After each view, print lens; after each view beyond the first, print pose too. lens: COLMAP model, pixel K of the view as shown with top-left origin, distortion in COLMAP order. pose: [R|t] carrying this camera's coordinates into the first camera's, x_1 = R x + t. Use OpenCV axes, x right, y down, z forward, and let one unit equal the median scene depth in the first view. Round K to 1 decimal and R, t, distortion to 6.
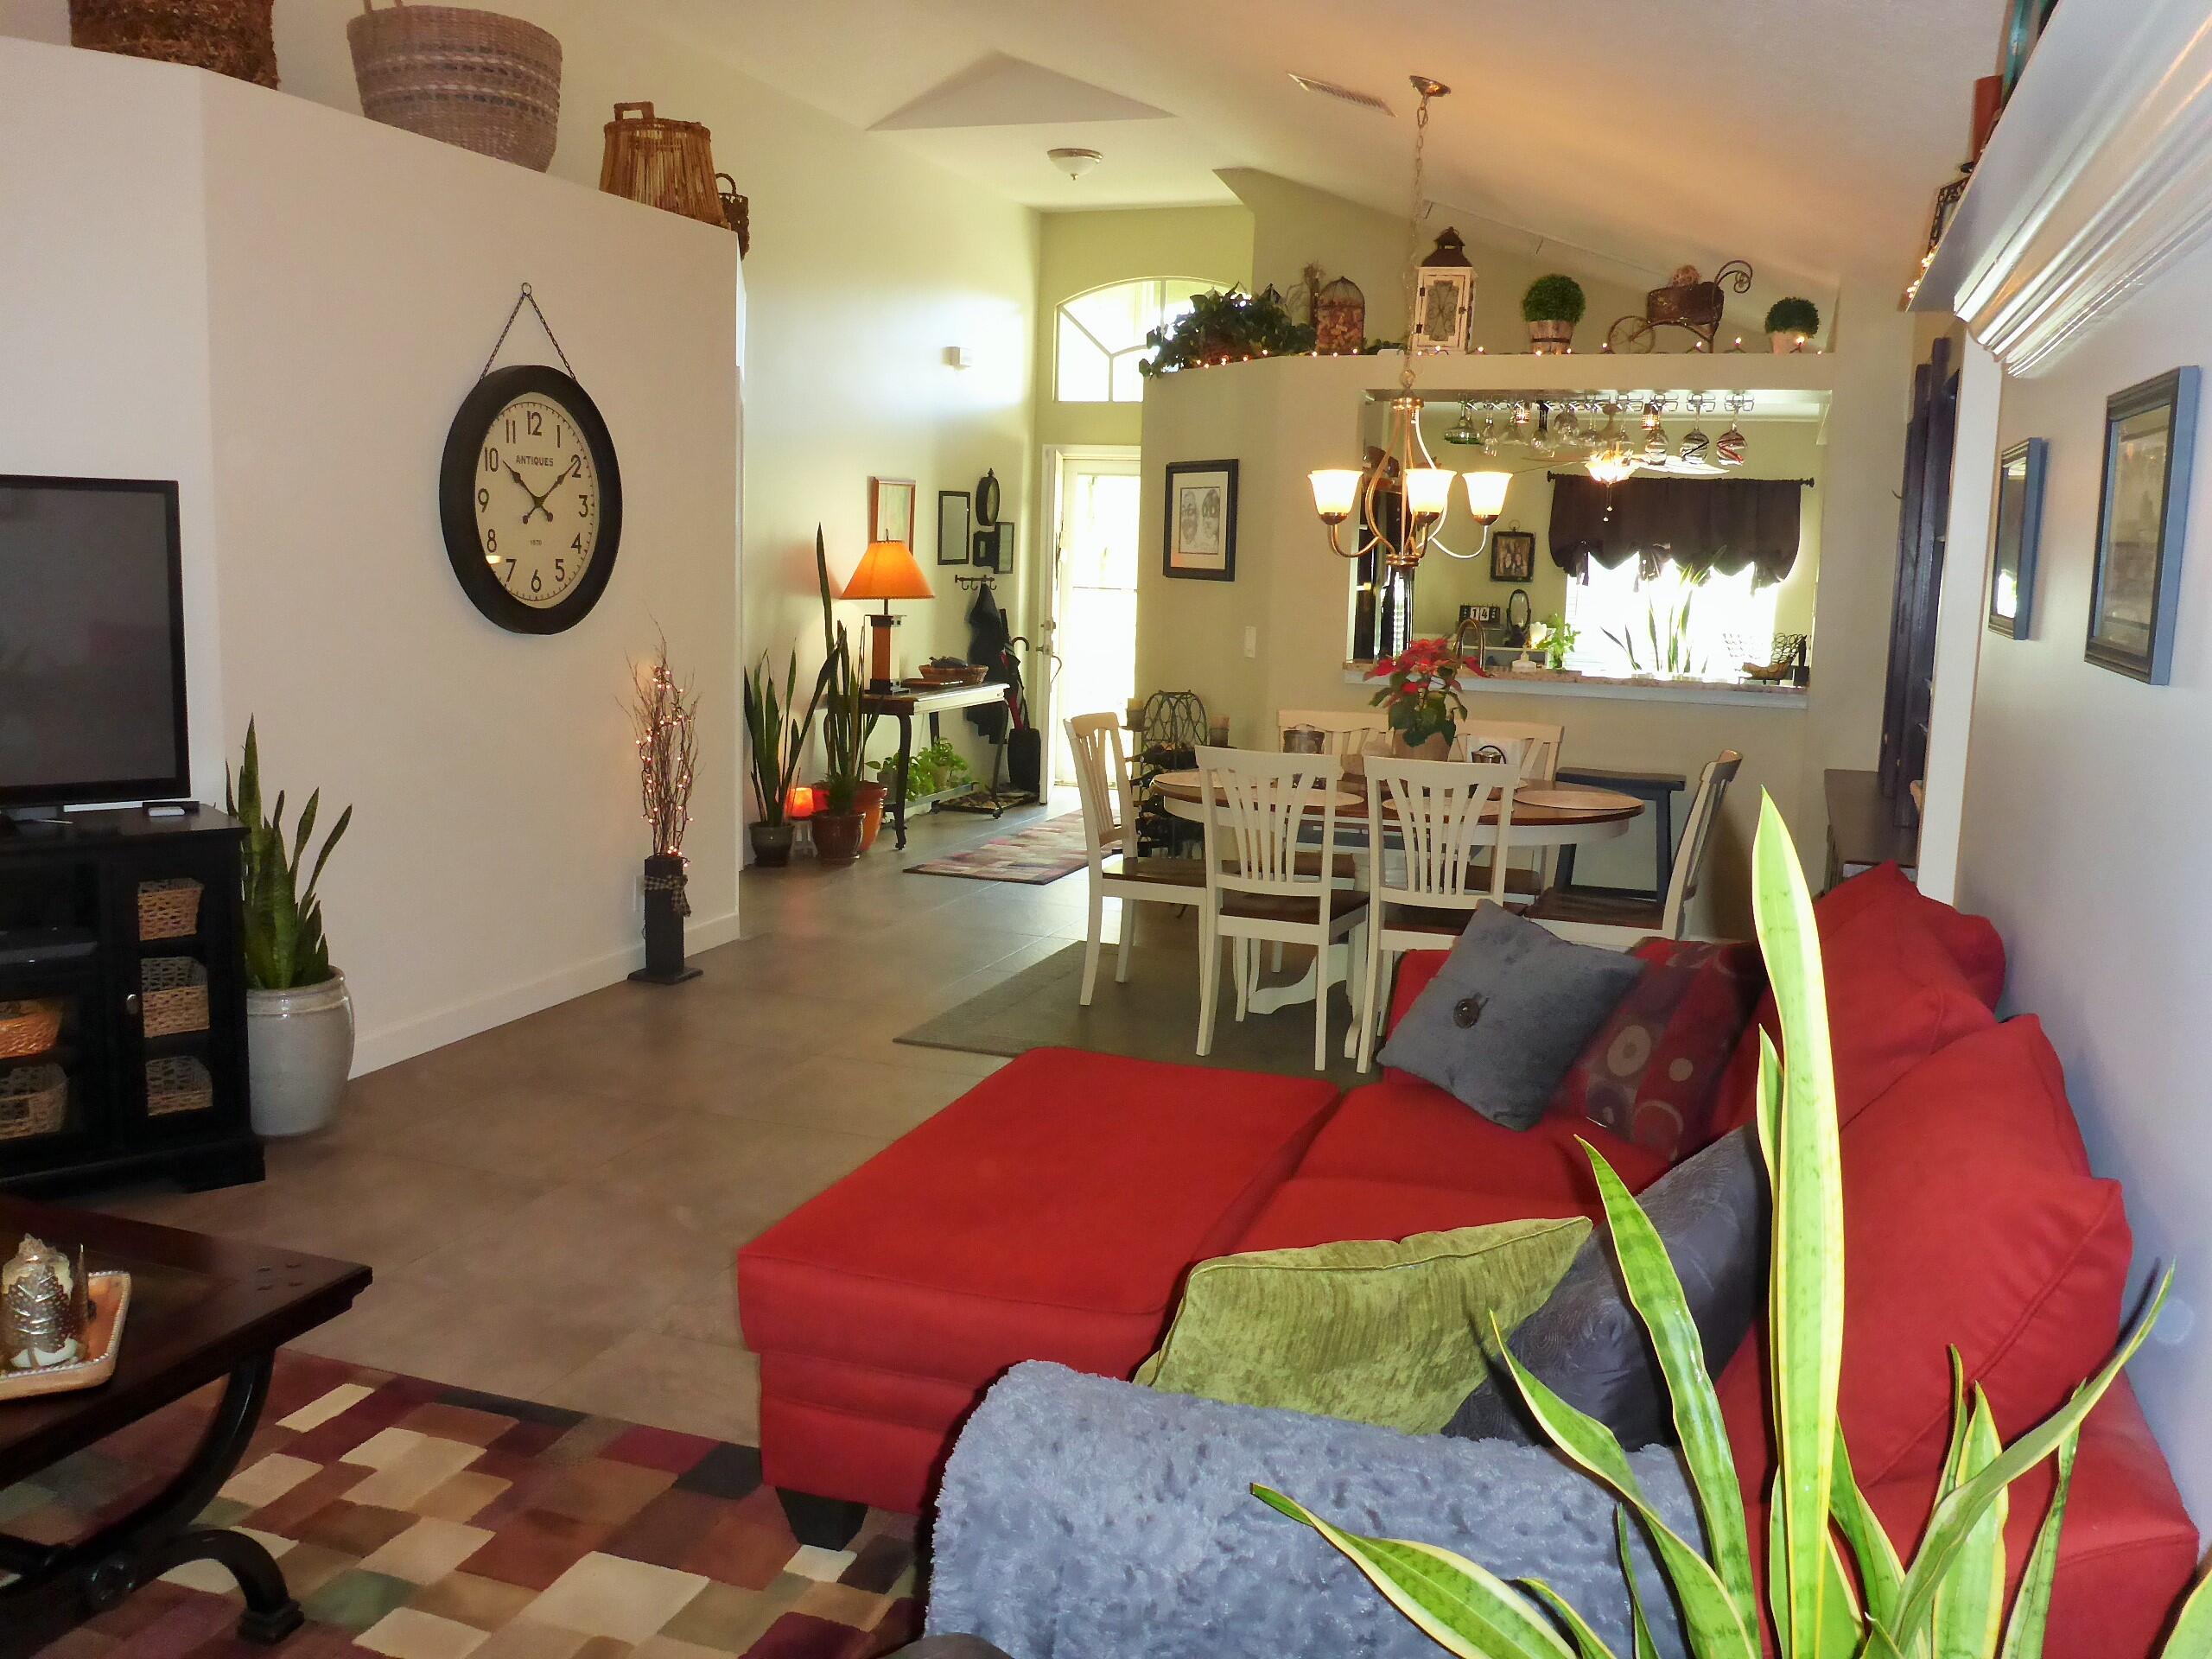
lens RADIAL K [[1856.7, 0, 1111.5], [0, 1856.7, 834.2], [0, 0, 1]] dist [-0.040377, 0.009809]
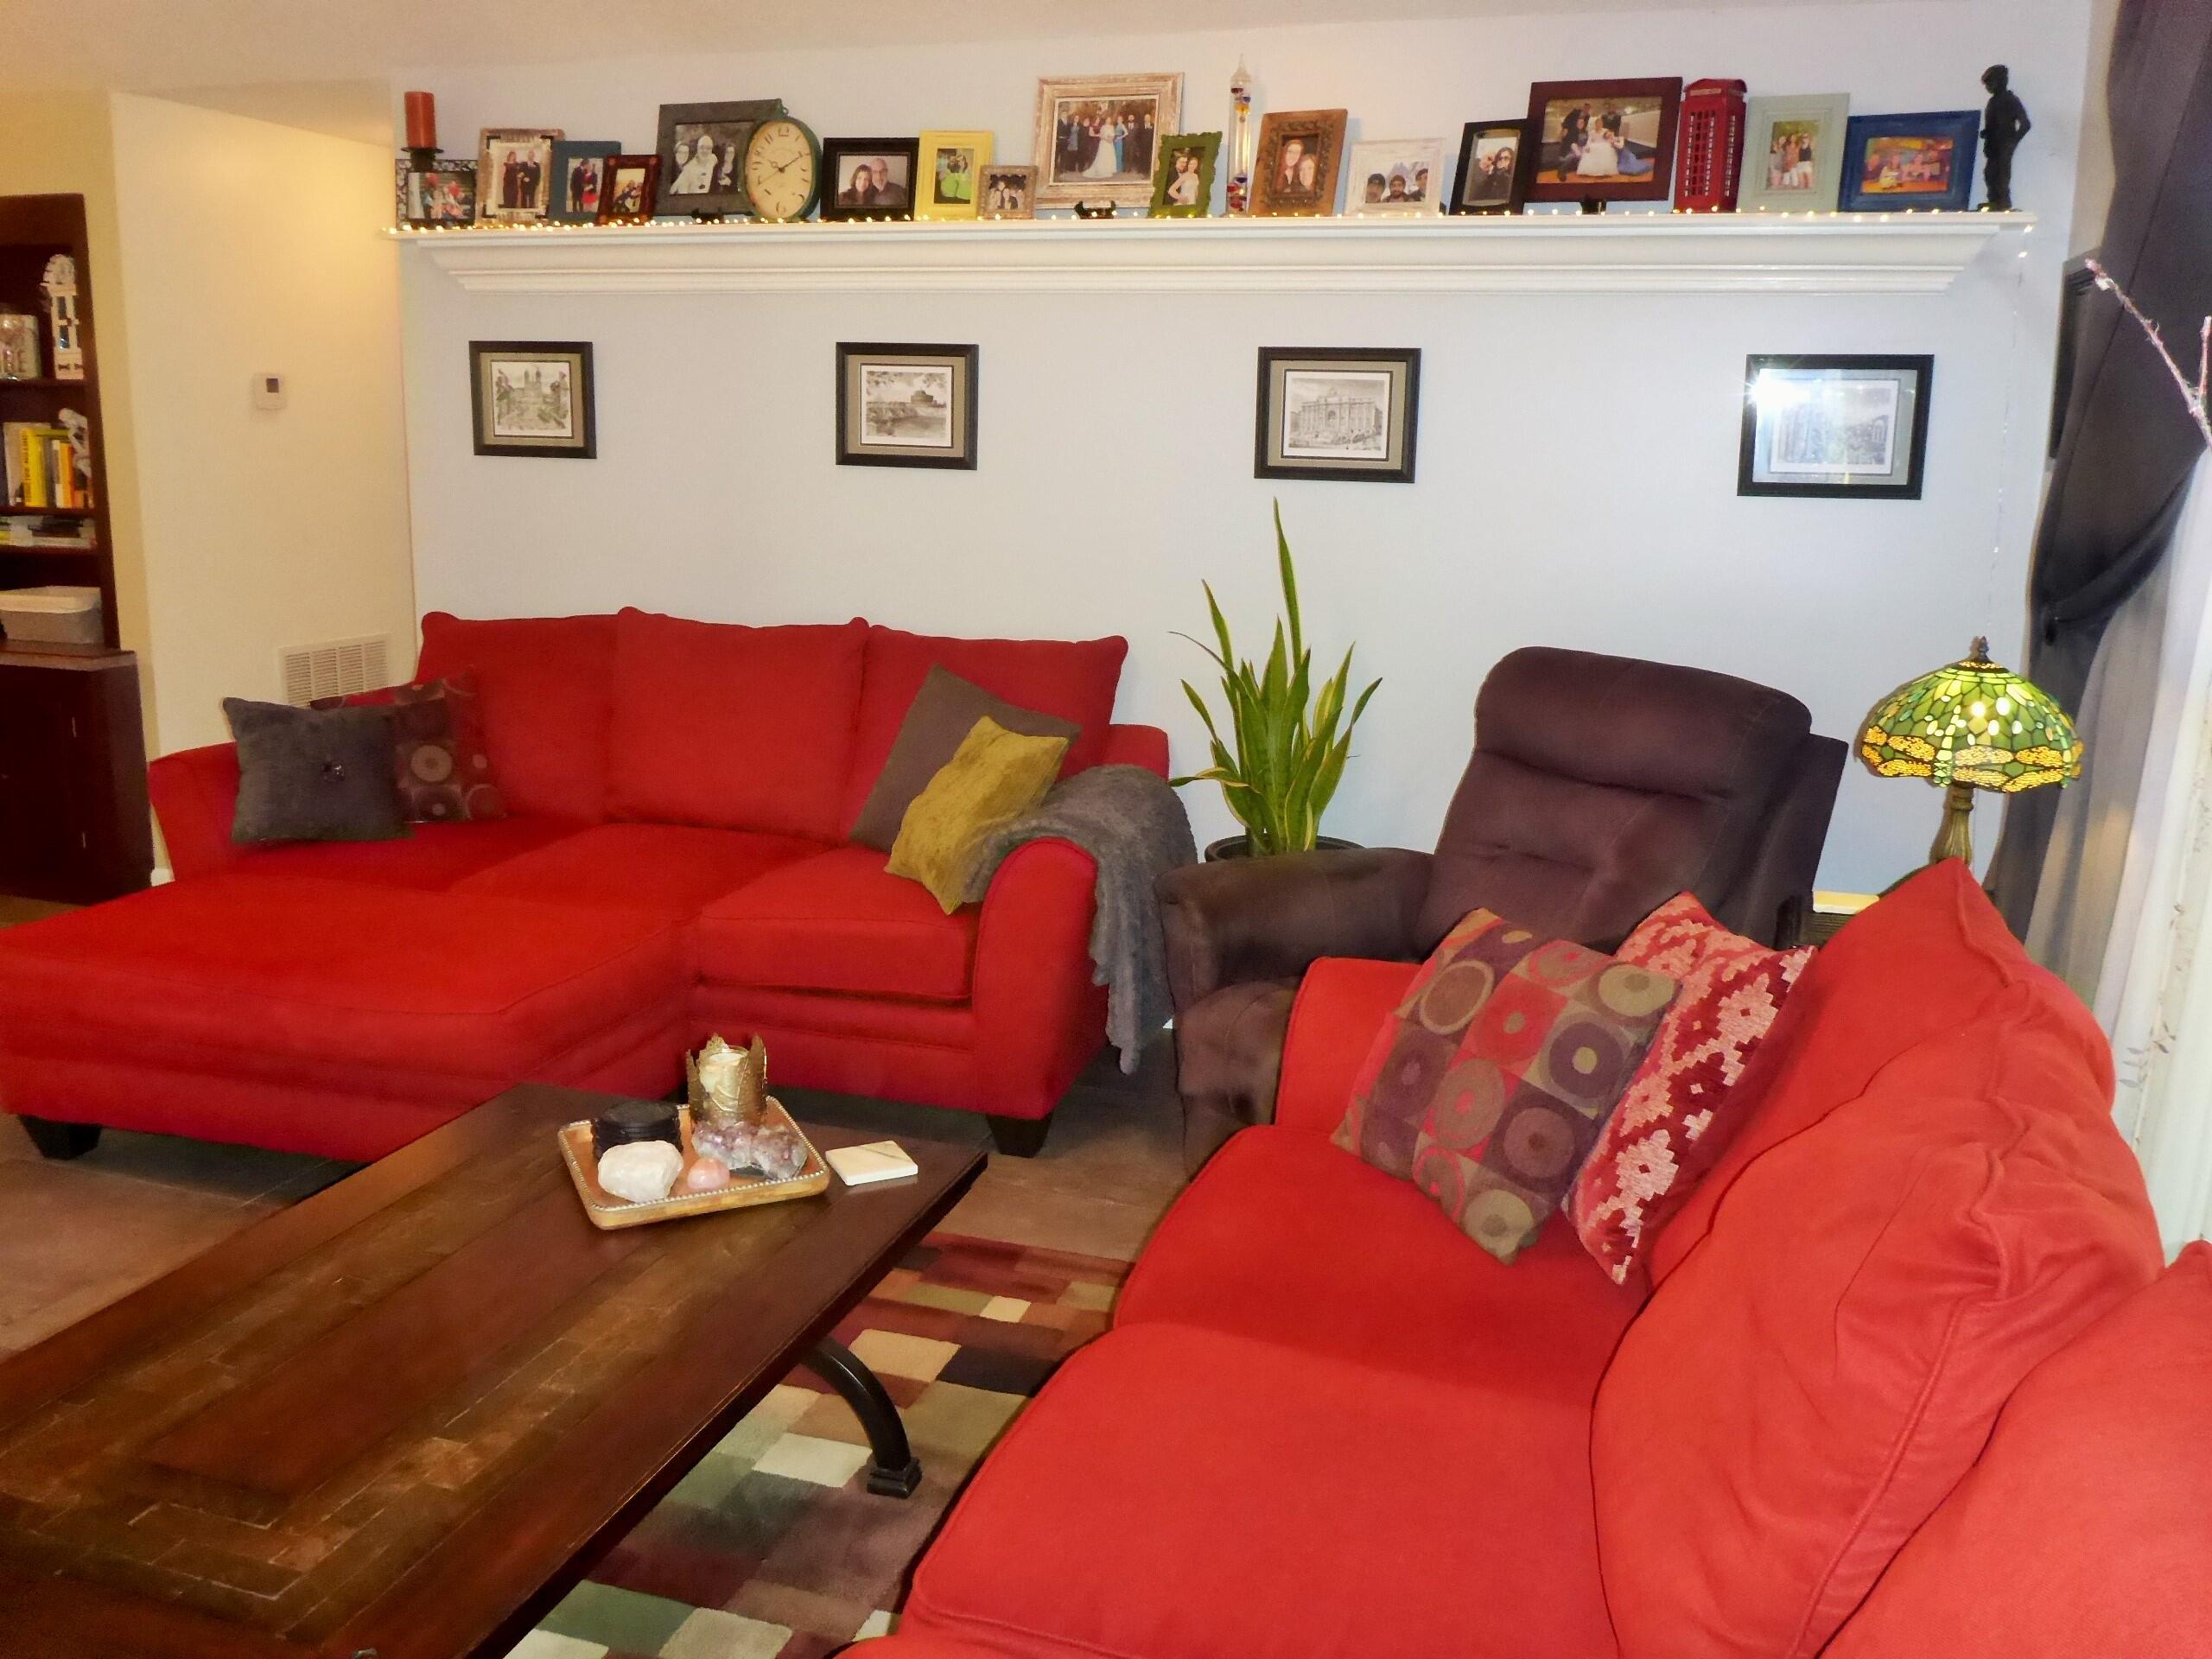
lens RADIAL K [[1856.7, 0, 1112.9], [0, 1856.7, 834.5], [0, 0, 1]] dist [-0.040377, 0.009809]
pose [[-0.020853, -0.238526, 0.970912, -0.607904], [0.130244, 0.962200, 0.239183, -0.055267], [-0.991263, 0.131443, 0.011002, 0.255422]]
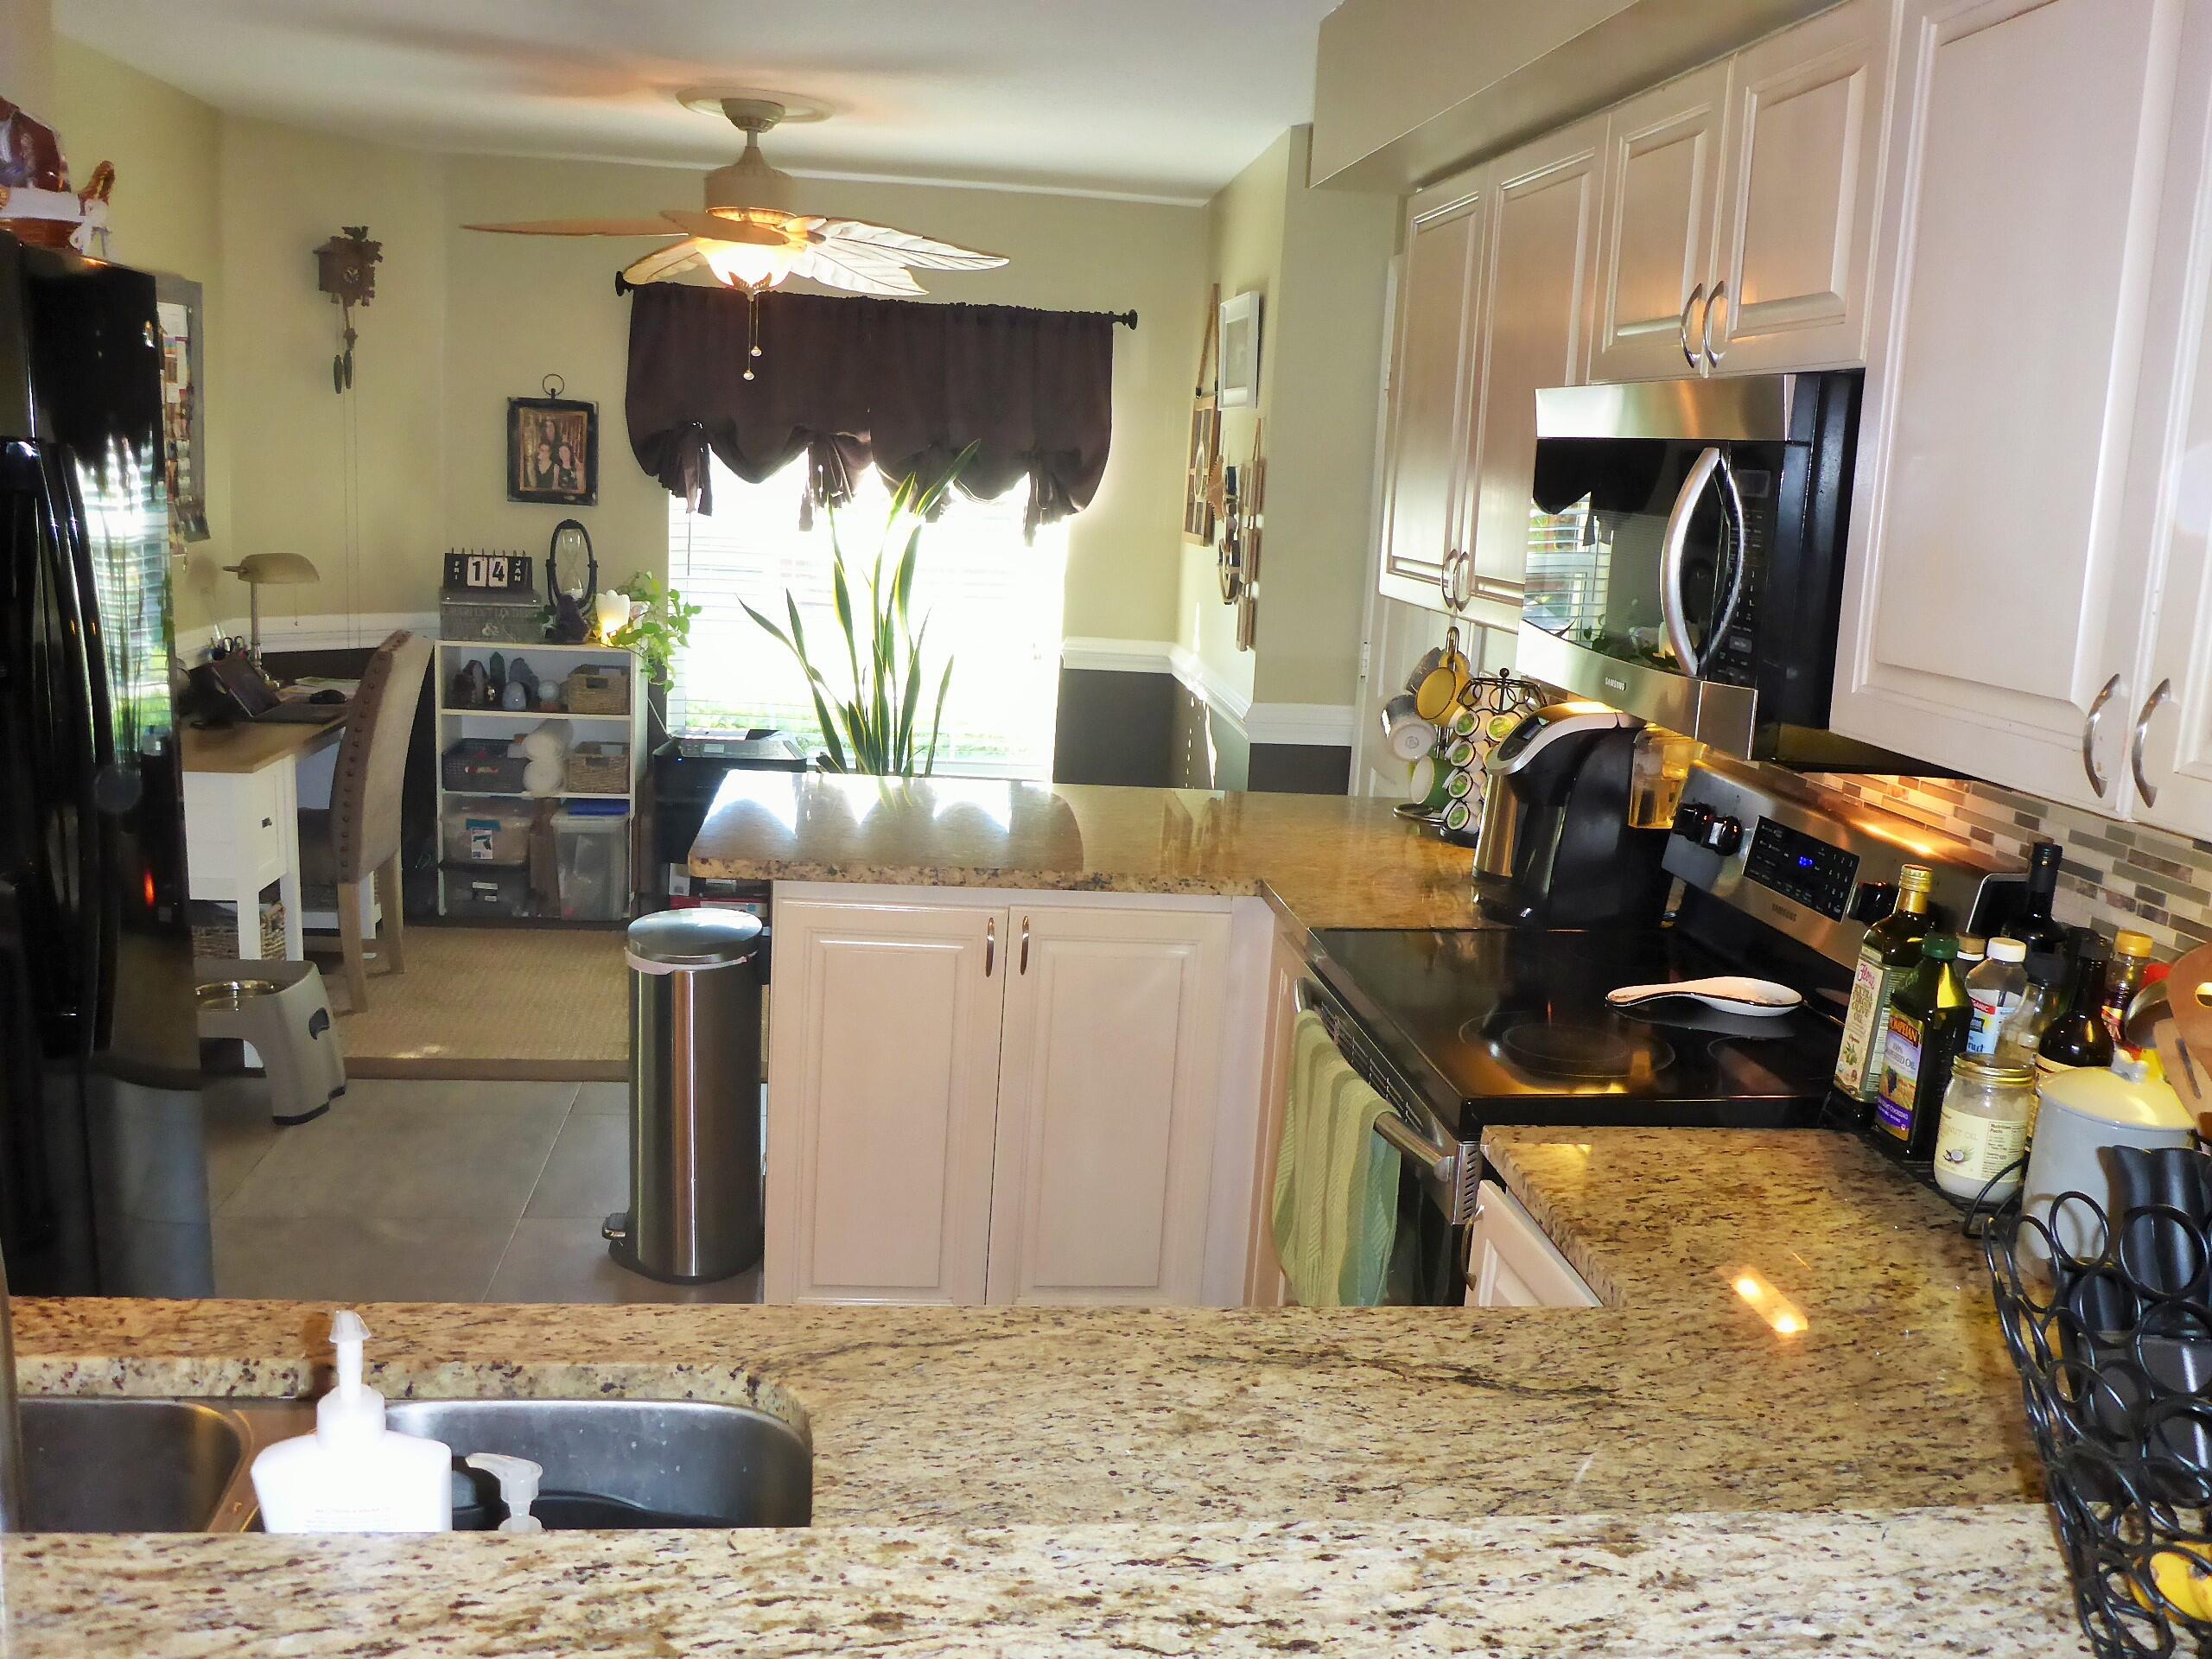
lens RADIAL K [[1856.7, 0, 1104.9], [0, 1856.7, 829.8], [0, 0, 1]] dist [-0.040377, 0.009809]
pose [[0.896522, -0.063518, 0.438423, 0.269112], [0.034339, 0.996654, 0.074176, -0.172922], [-0.441667, -0.051446, 0.895703, 1.049619]]
